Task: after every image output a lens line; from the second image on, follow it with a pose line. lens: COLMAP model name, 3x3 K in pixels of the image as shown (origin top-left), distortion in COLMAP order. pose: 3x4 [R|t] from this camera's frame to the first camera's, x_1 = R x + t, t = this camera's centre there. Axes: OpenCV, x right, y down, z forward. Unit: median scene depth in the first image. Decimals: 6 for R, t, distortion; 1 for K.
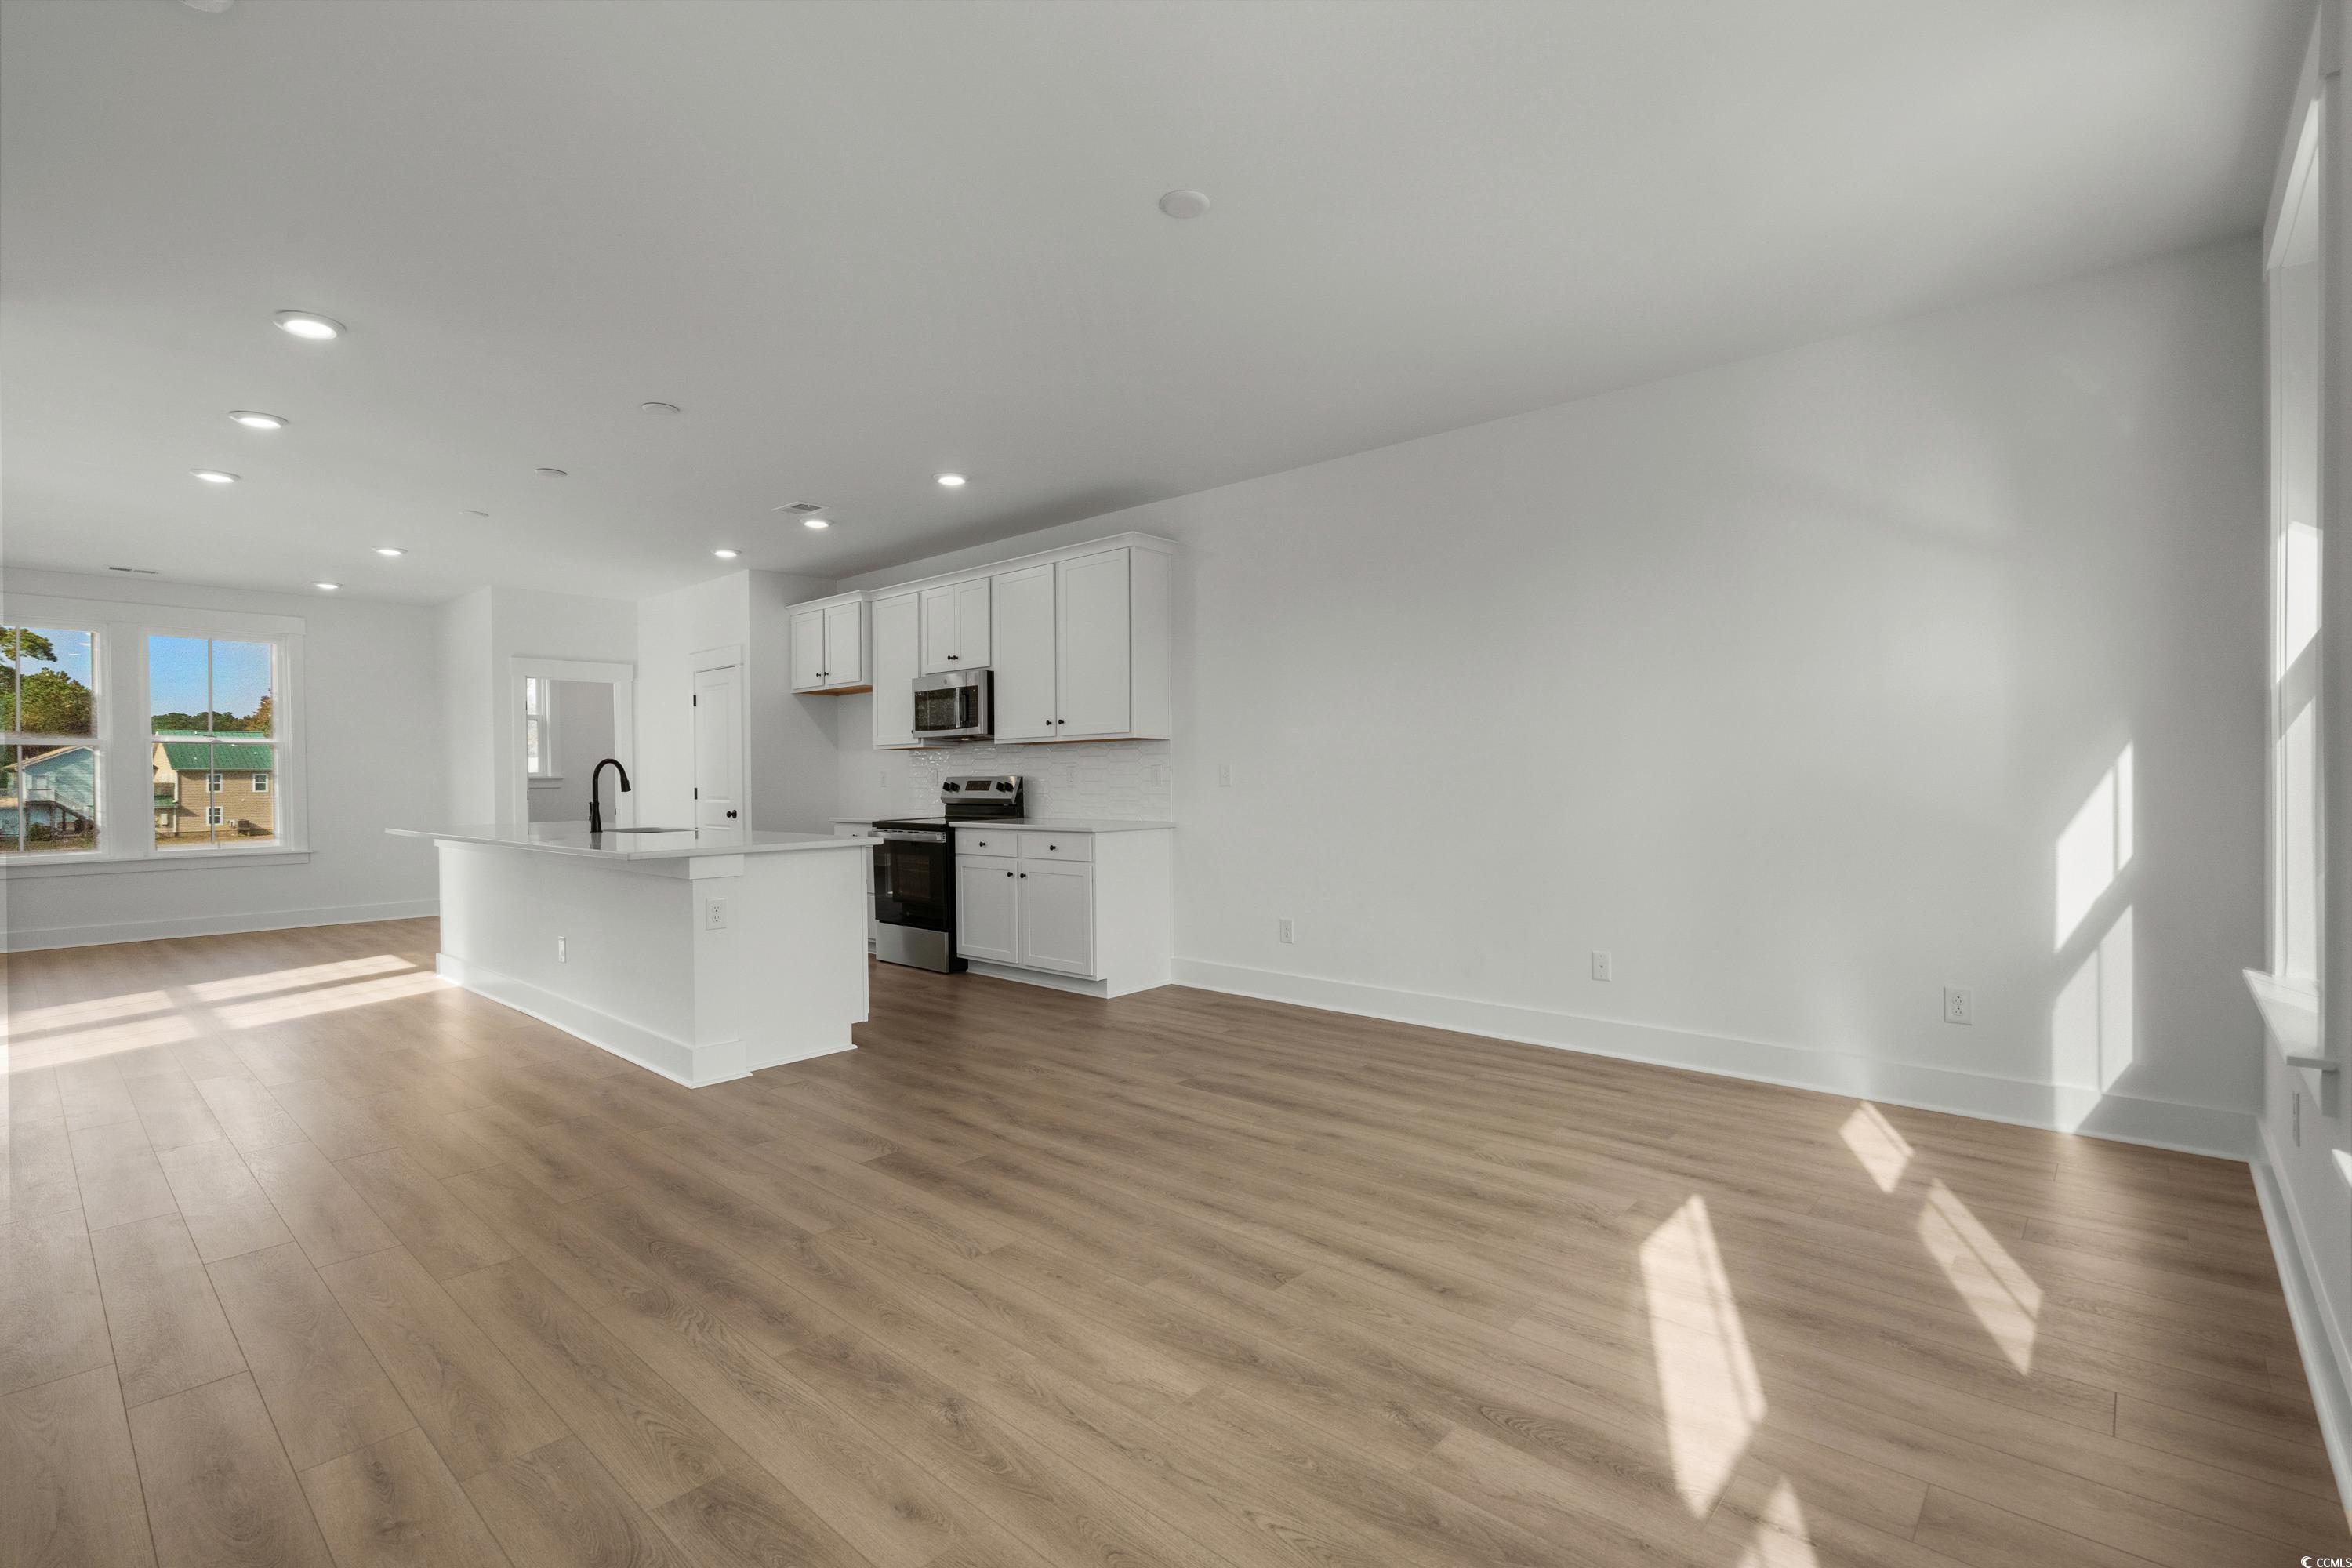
lens RADIAL K [[1083.4, 0, 1182.1], [0, 1083.4, 786.1], [0, 0, 1]] dist [-0.002835, -0.000268]
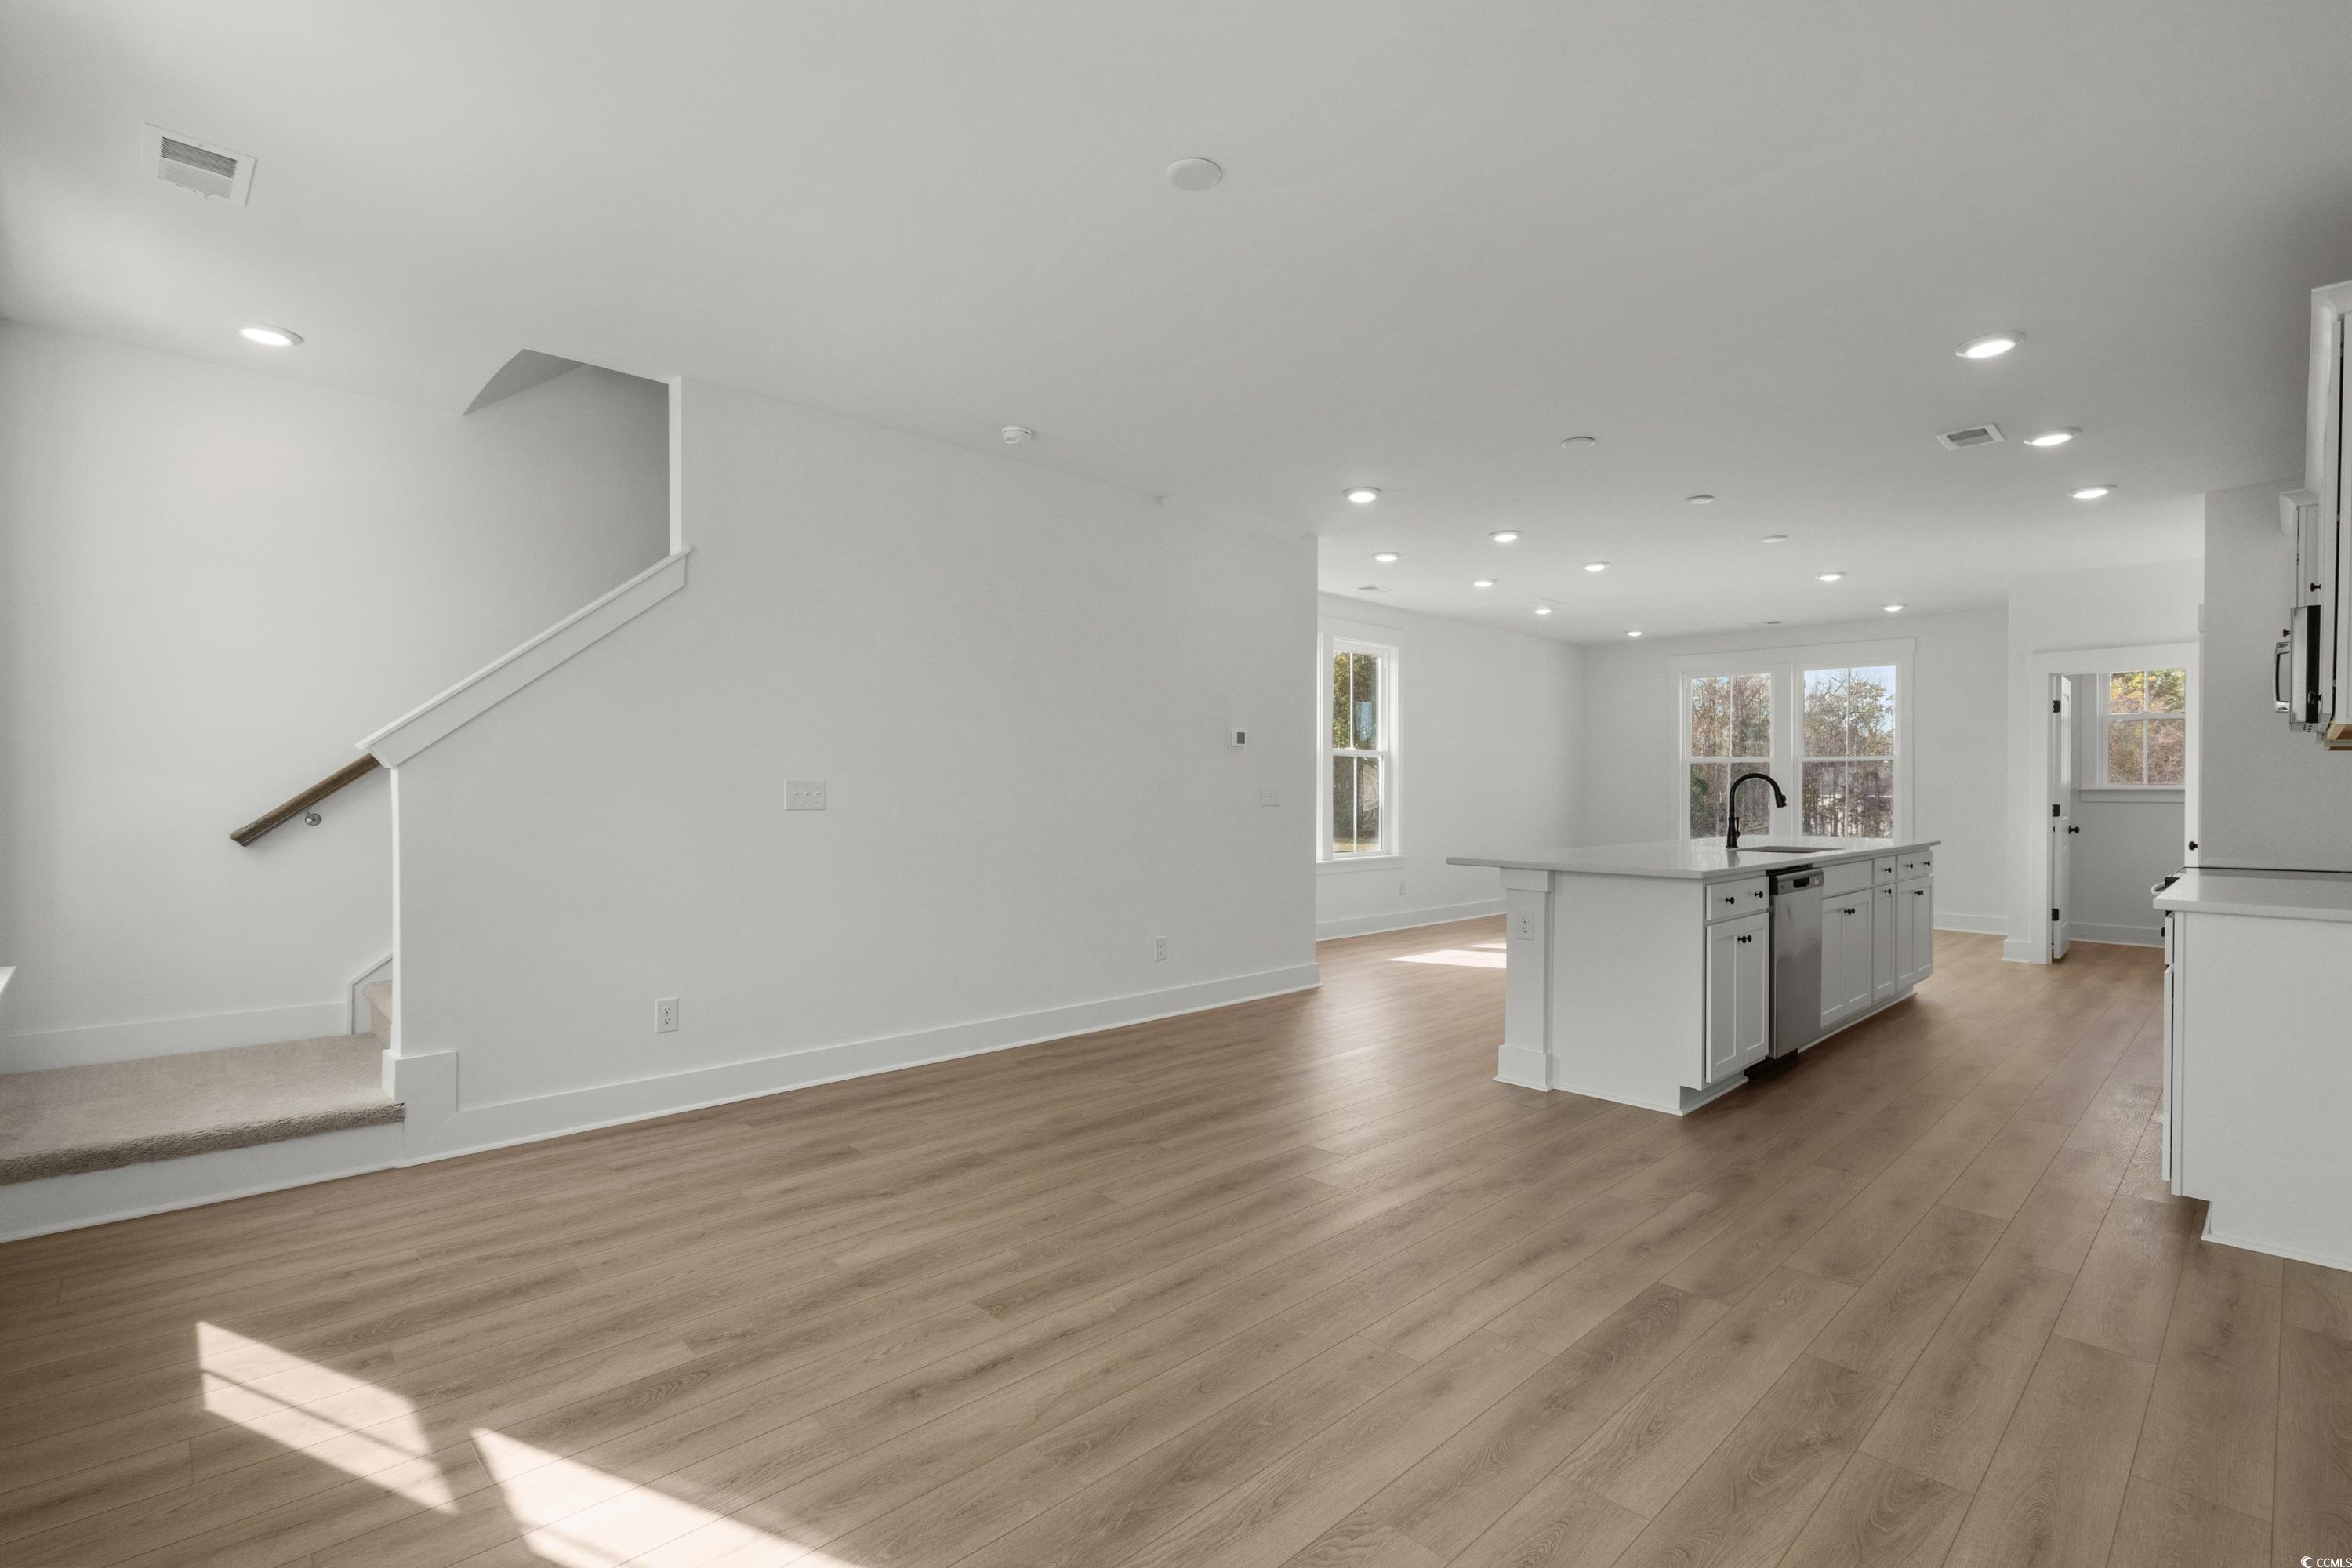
lens RADIAL K [[1083.4, 0, 1182.1], [0, 1083.4, 786.1], [0, 0, 1]] dist [-0.002835, -0.000268]
pose [[-0.074133, 0.012147, -0.997174, 0.798889], [-0.013243, 0.999826, 0.013164, -0.033102], [0.997160, 0.014181, -0.073960, 0.924237]]
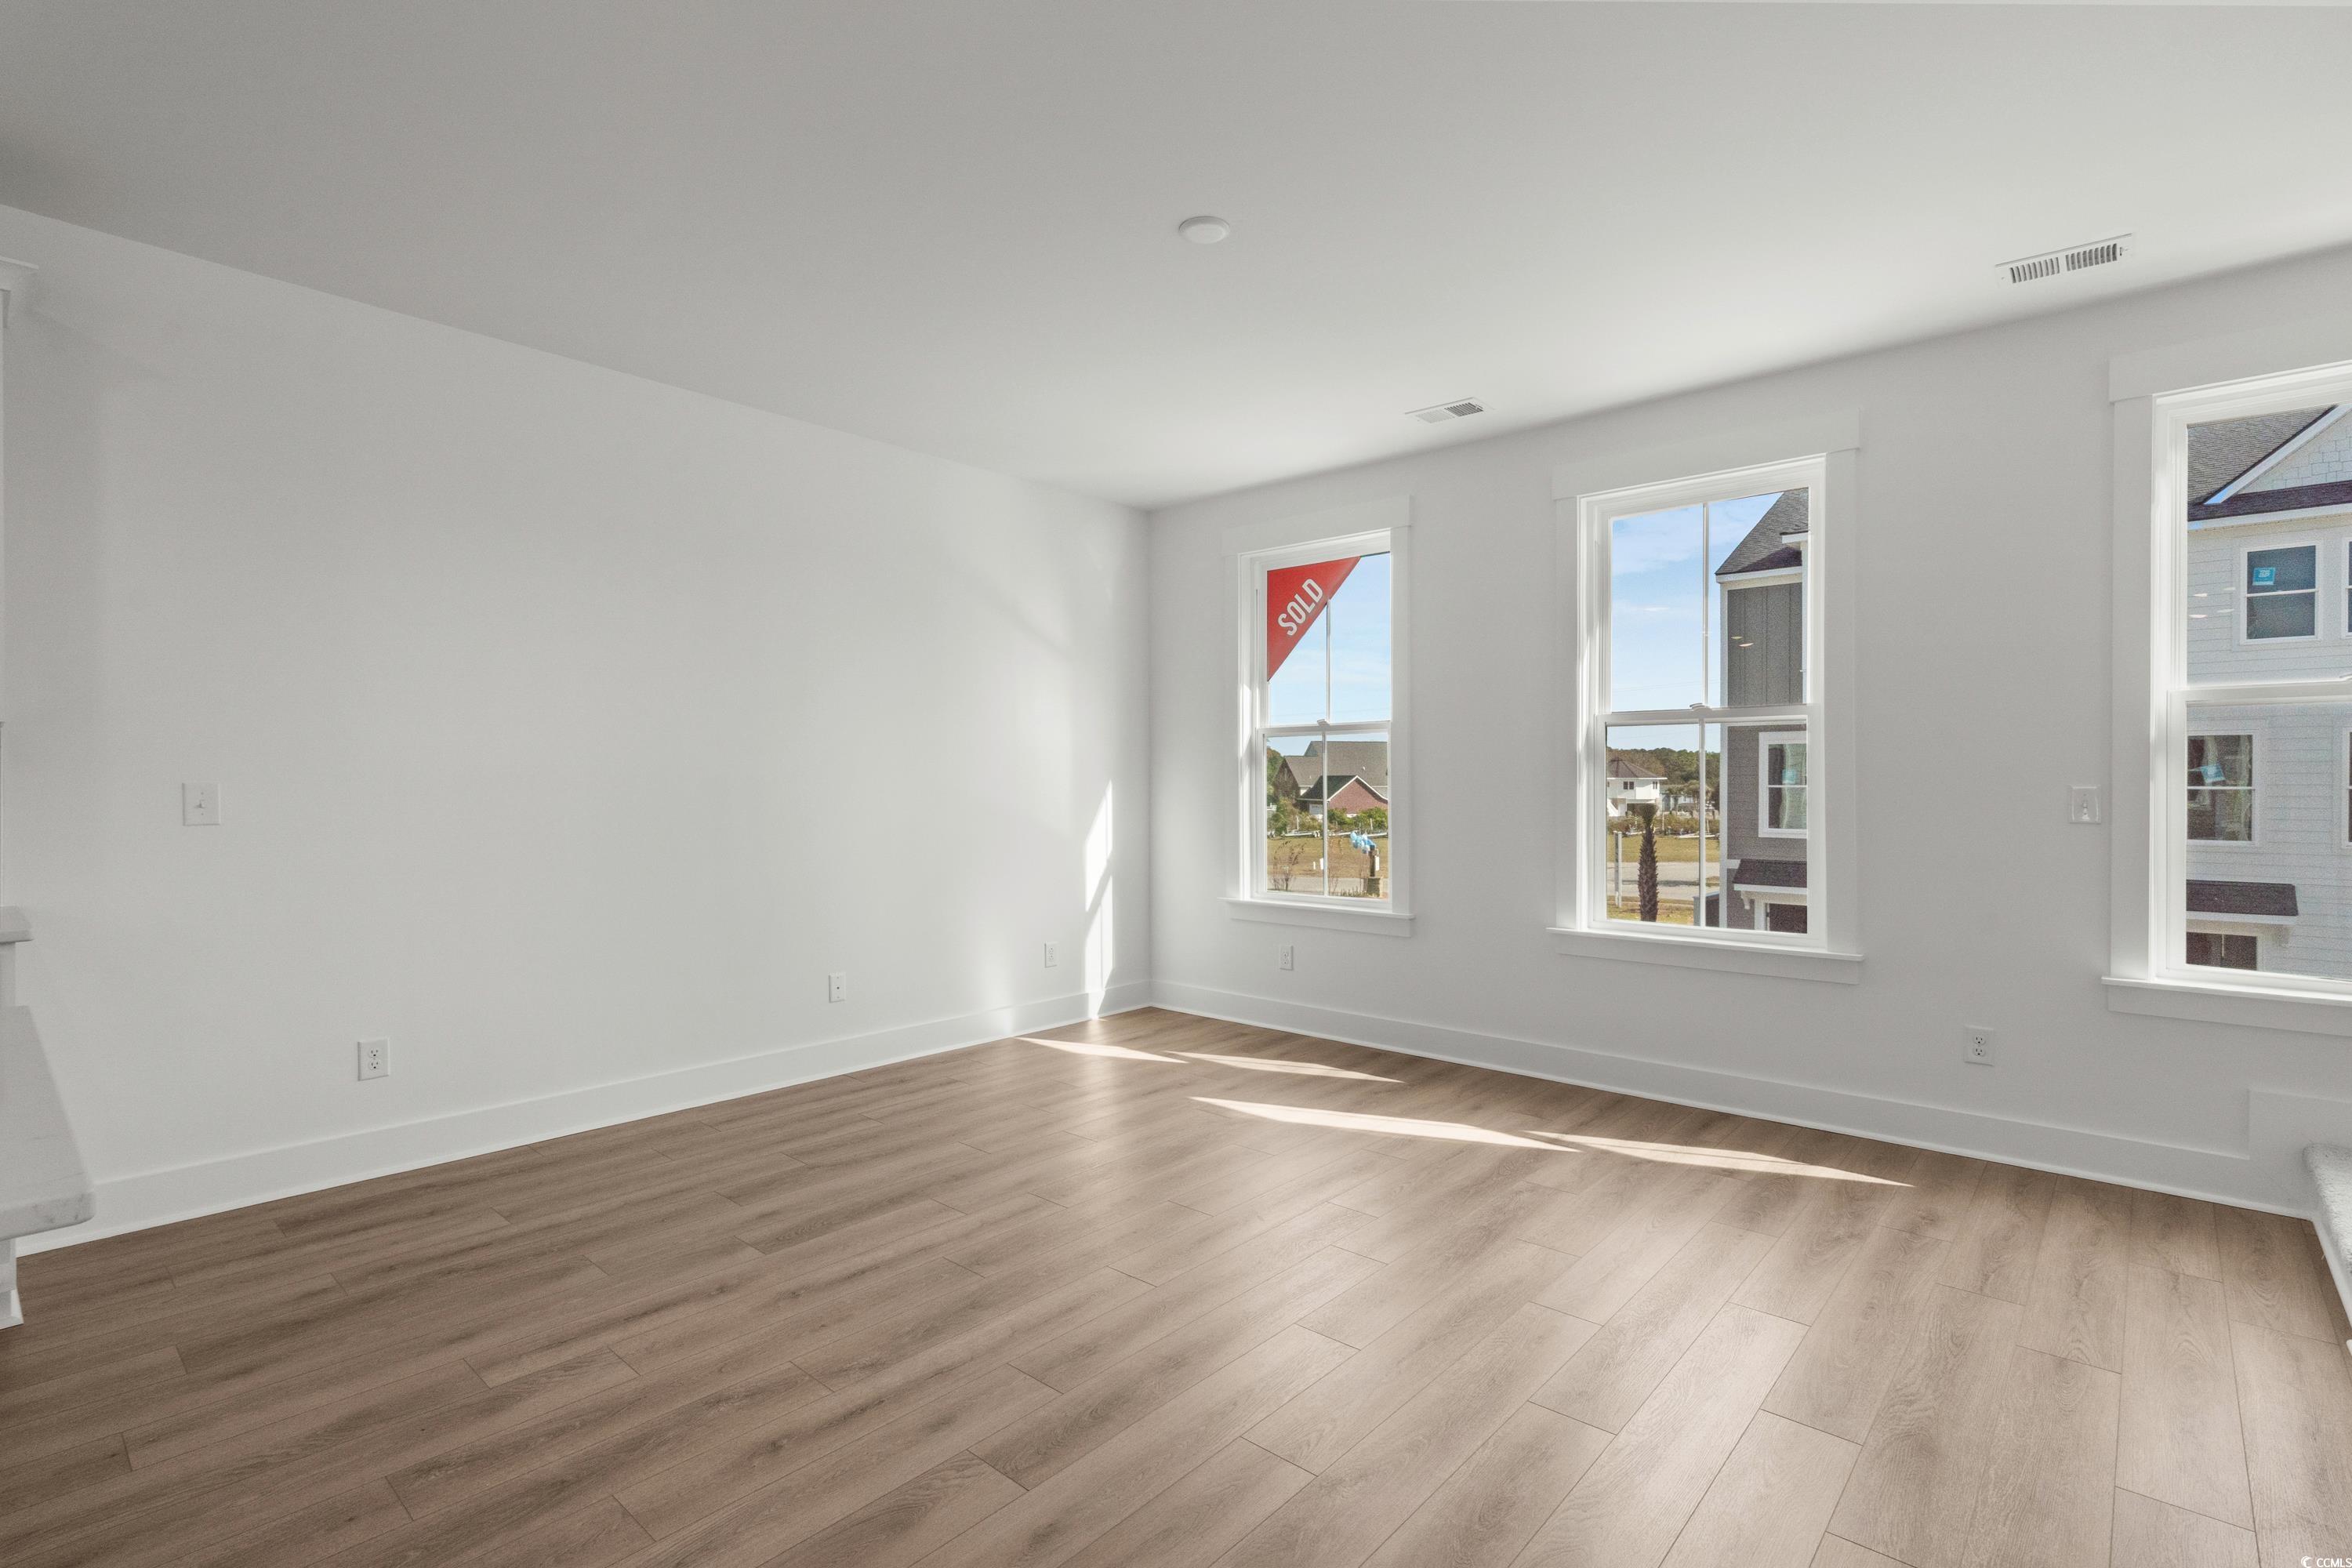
lens RADIAL K [[1083.4, 0, 1182.1], [0, 1083.4, 786.1], [0, 0, 1]] dist [-0.002835, -0.000268]
pose [[-0.006394, 0.006421, 0.999959, -0.855409], [0.008257, 0.999946, -0.006368, -0.022730], [-0.999945, 0.008215, -0.006447, 0.895058]]
